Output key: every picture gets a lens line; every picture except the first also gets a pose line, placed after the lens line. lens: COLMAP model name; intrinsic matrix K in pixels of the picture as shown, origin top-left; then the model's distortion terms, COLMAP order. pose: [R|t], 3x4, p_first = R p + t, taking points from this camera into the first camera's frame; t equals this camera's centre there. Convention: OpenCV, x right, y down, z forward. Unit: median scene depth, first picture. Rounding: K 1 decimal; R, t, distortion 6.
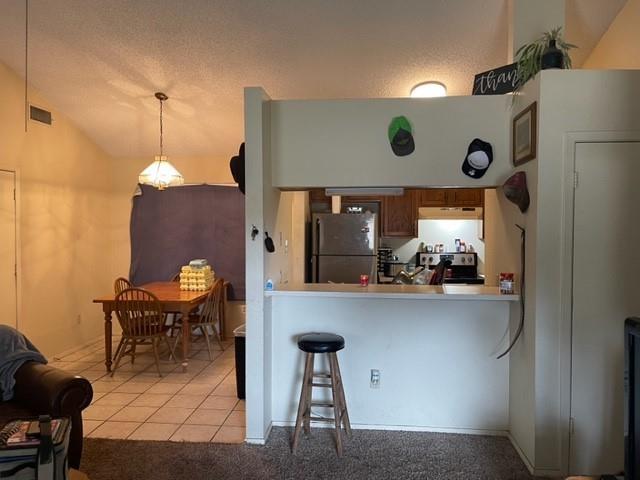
lens RADIAL K [[477.3, 0, 320.5], [0, 477.3, 232.4], [0, 0, 1]] dist [0.006533, -0.002952]
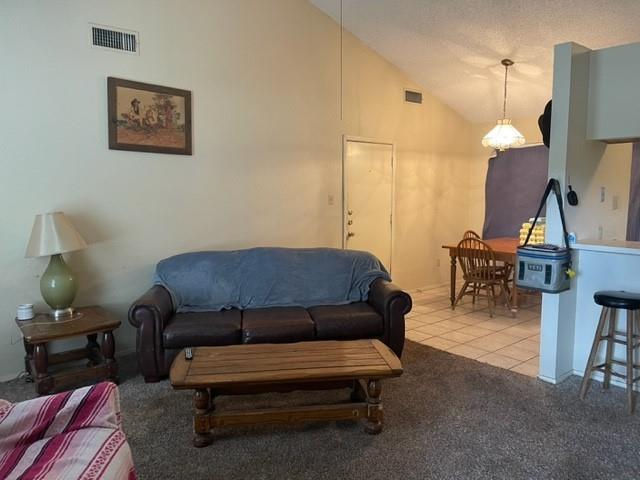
lens RADIAL K [[480.1, 0, 320.0], [0, 480.1, 240.0], [0, 0, 1]] dist [0.005030, 0.001629]
pose [[0.700243, 0.067421, -0.710713, 0.176548], [-0.004694, 0.995944, 0.089854, 0.017110], [0.713889, -0.059583, 0.697720, -0.079233]]
